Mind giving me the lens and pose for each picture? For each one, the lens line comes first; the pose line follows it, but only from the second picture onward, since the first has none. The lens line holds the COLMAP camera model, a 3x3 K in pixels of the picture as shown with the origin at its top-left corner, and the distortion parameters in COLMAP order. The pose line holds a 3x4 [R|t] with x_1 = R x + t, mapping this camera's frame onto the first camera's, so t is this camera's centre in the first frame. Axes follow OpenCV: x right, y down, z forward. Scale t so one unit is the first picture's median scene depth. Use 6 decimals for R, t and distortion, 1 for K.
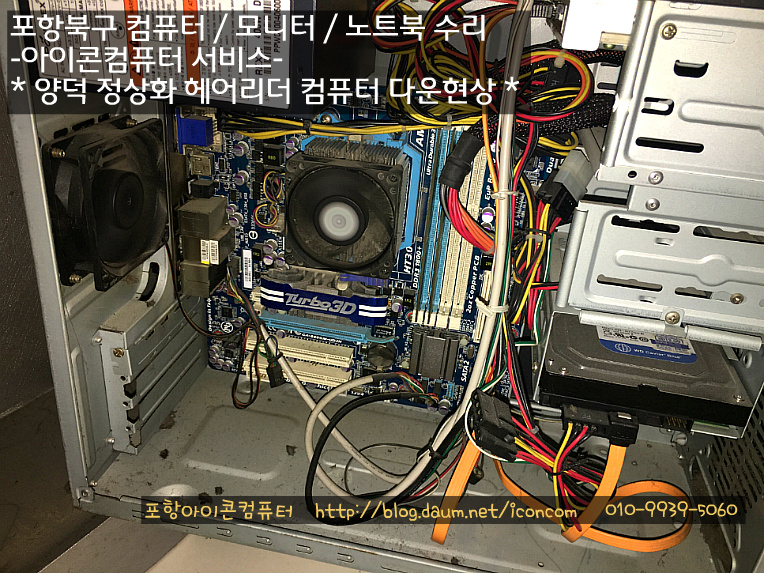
lens RADIAL K [[669.9, 0, 382.0], [0, 669.9, 286.5], [0, 0, 1]] dist [0.009409, -0.004694]
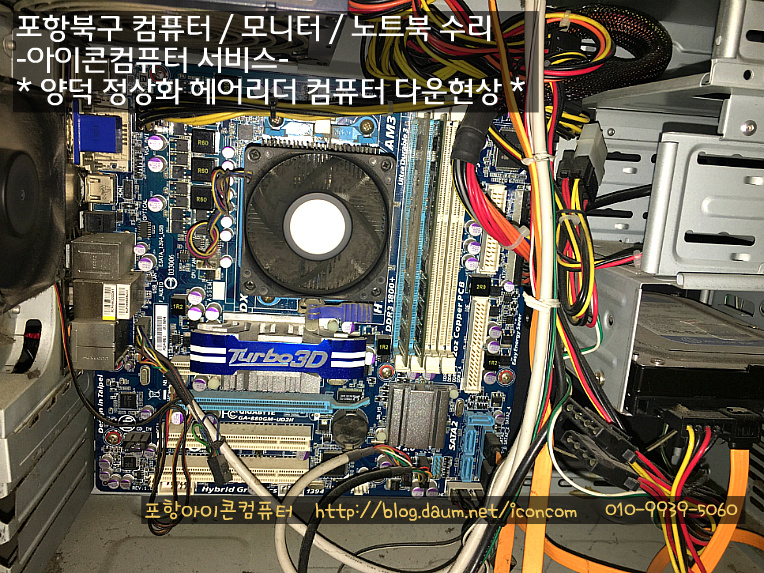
lens RADIAL K [[669.9, 0, 382.0], [0, 669.9, 286.5], [0, 0, 1]] dist [0.009409, -0.004694]
pose [[0.954208, -0.064913, 0.292015, -0.193127], [0.132426, 0.966975, -0.217770, 0.125915], [-0.268235, 0.246468, 0.931291, 0.248744]]
